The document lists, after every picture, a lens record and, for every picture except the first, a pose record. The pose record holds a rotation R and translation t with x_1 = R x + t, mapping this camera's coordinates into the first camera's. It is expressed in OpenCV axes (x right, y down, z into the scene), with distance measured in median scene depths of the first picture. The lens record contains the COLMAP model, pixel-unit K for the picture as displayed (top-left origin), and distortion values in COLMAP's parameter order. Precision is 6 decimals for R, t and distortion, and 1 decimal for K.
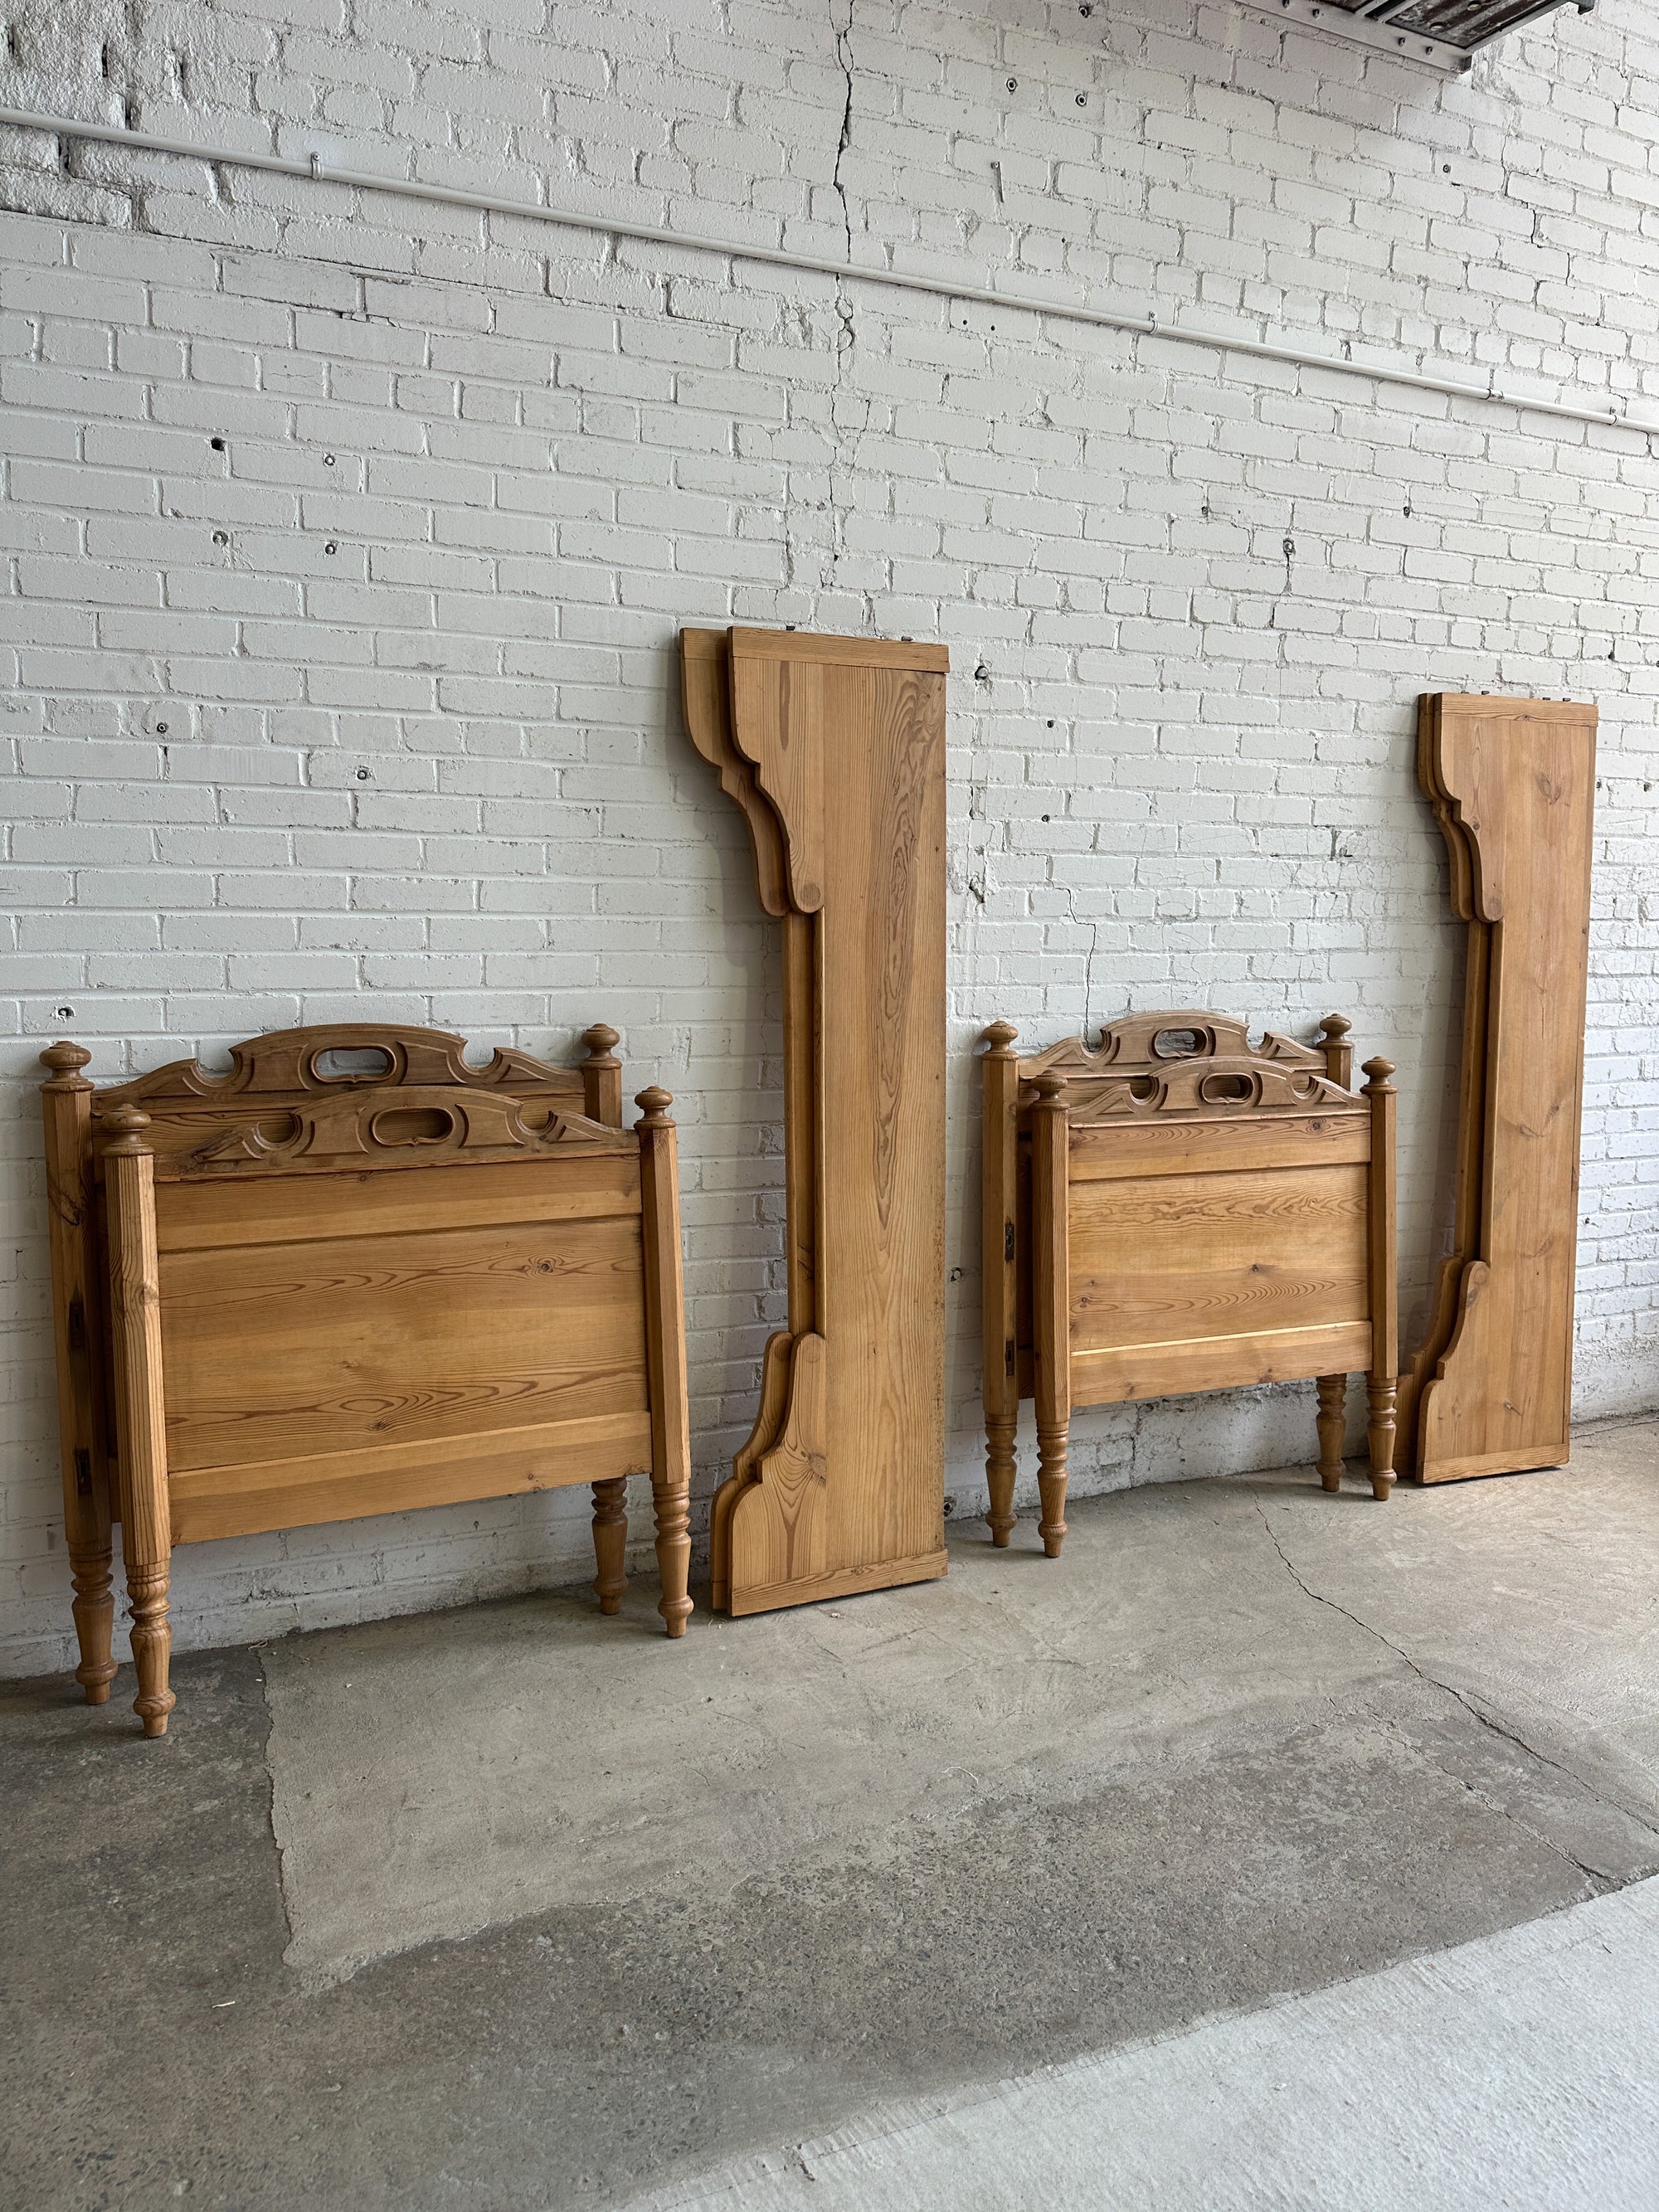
lens RADIAL K [[1631.9, 0, 829.5], [0, 1631.9, 1106.0], [0, 0, 1]] dist [0.228970, -0.502762]
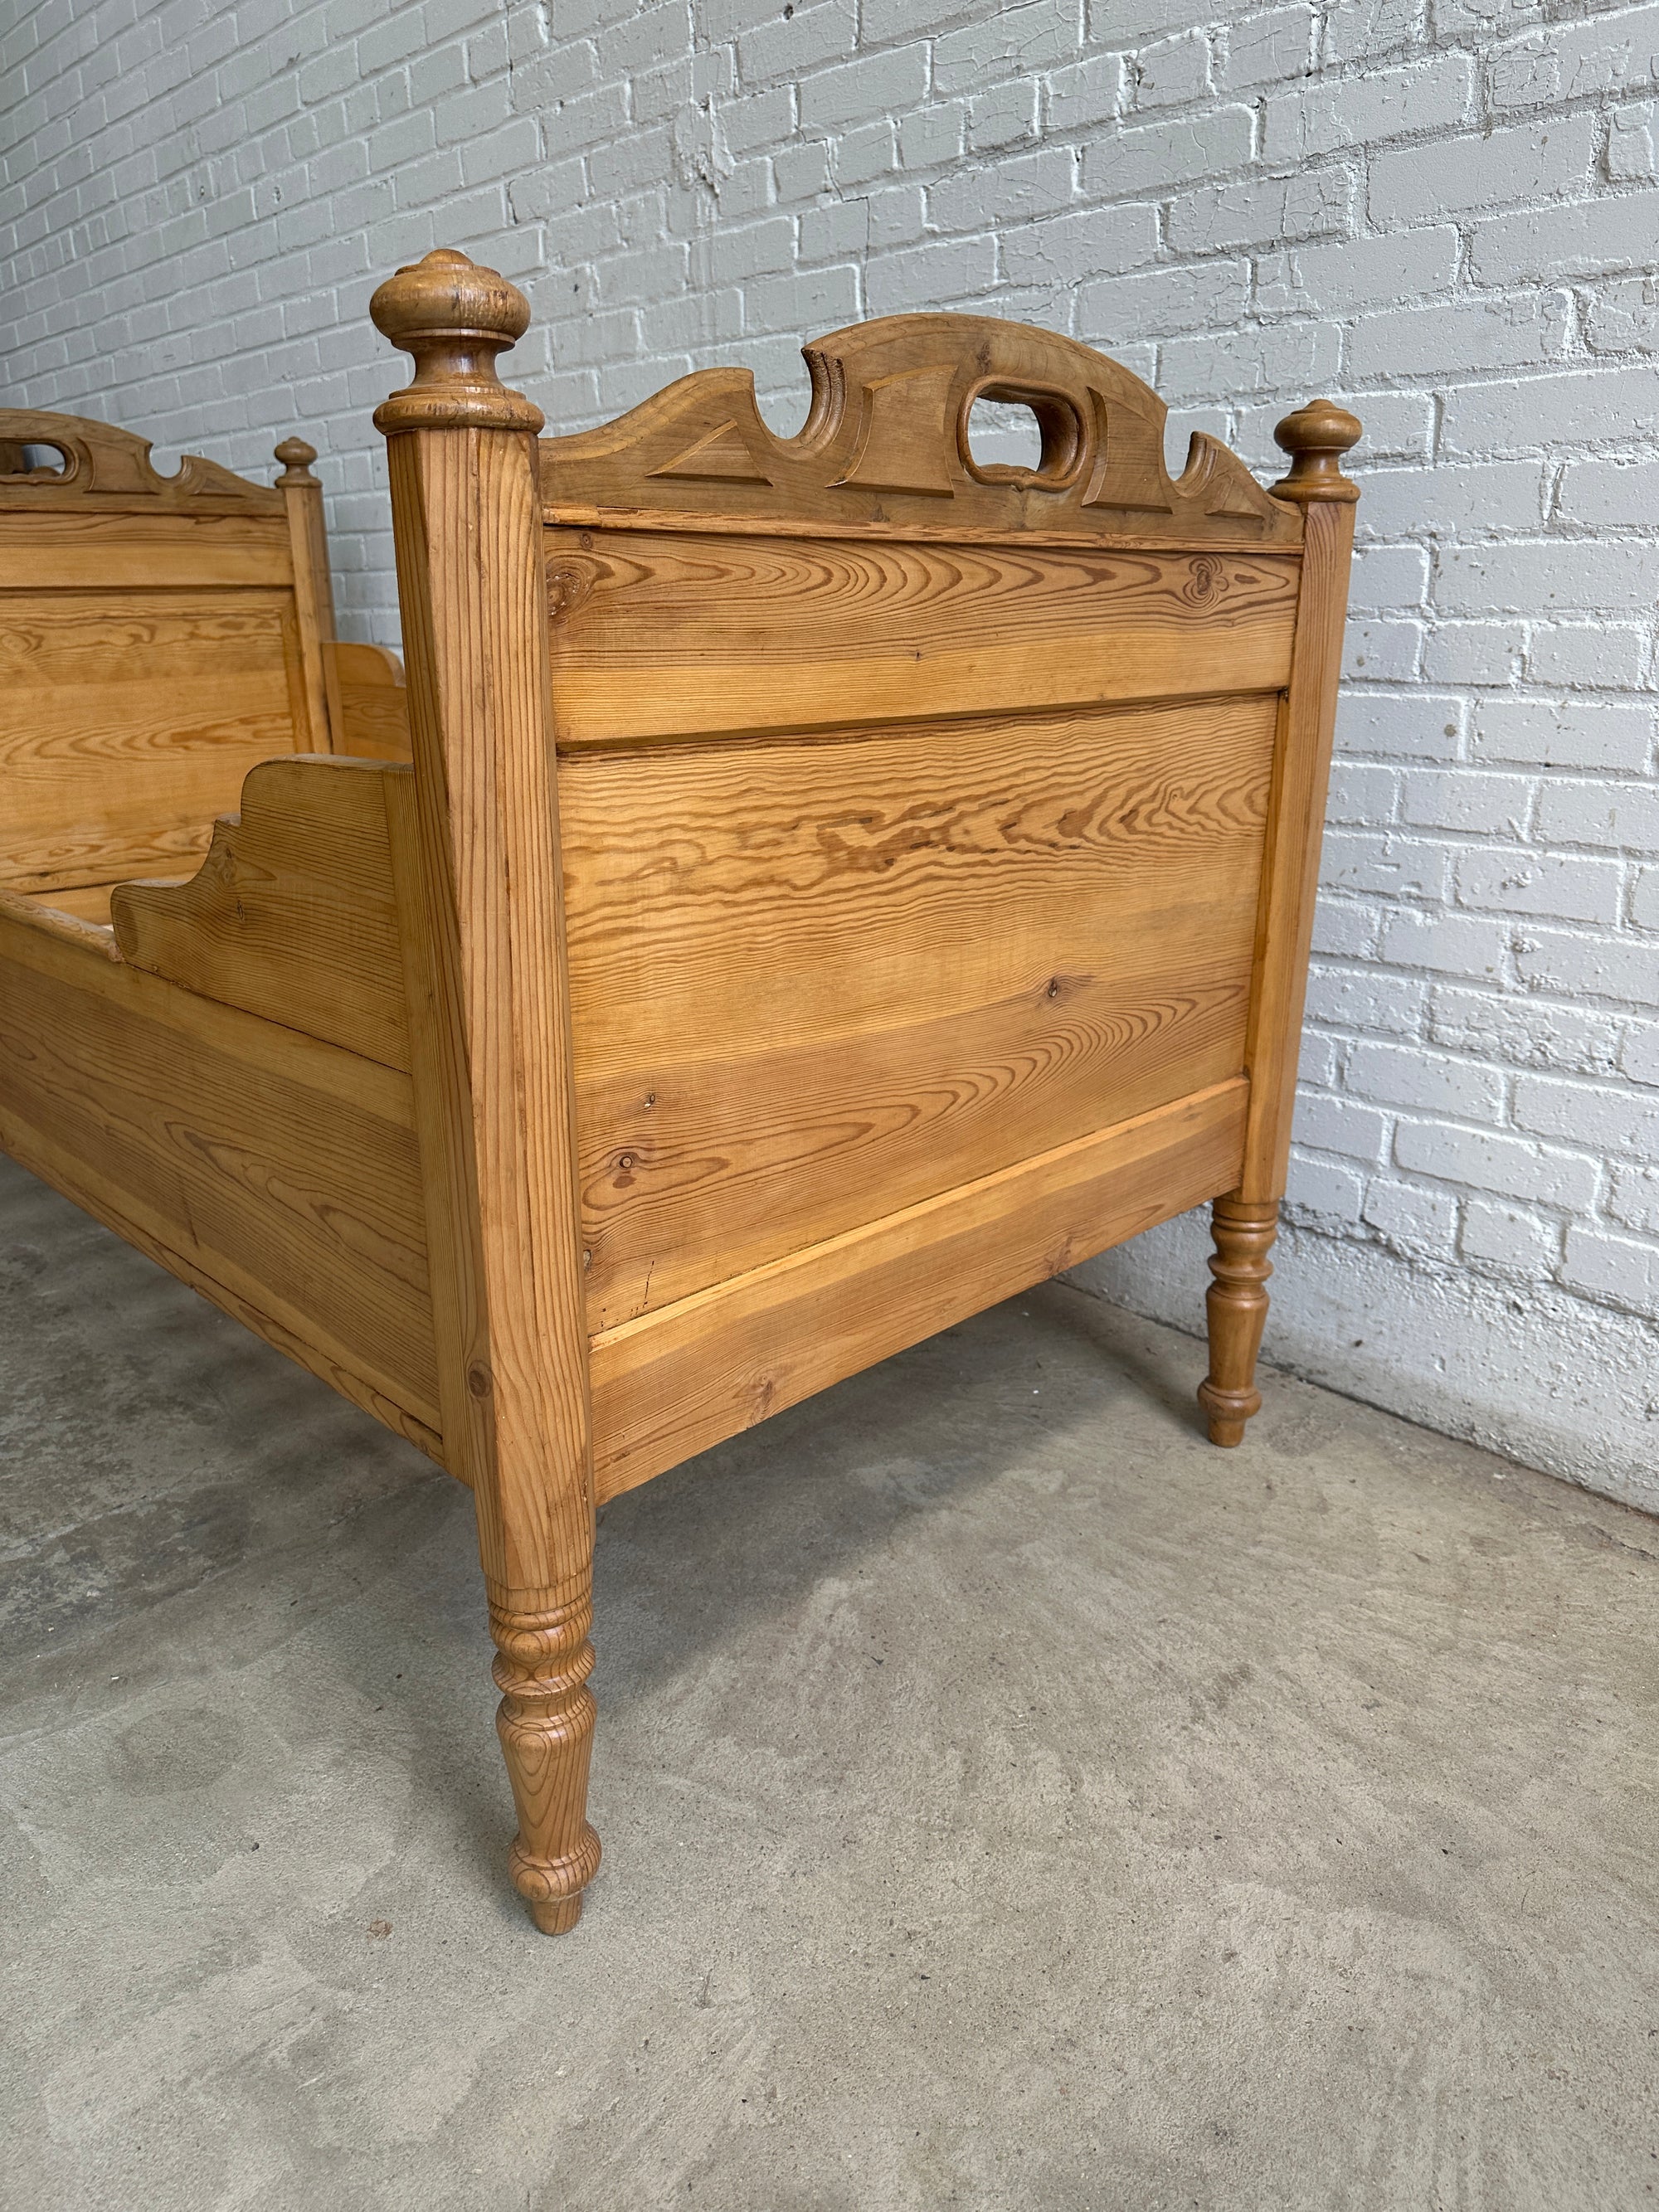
lens RADIAL K [[1520.2, 0, 858.4], [0, 1520.2, 1094.2], [0, 0, 1]] dist [0.000763, -0.002194]
pose [[0.350454, 0.261103, -0.899448, 0.732211], [-0.136328, 0.964347, 0.226825, 0.068806], [0.926605, 0.043128, 0.373555, 0.853647]]
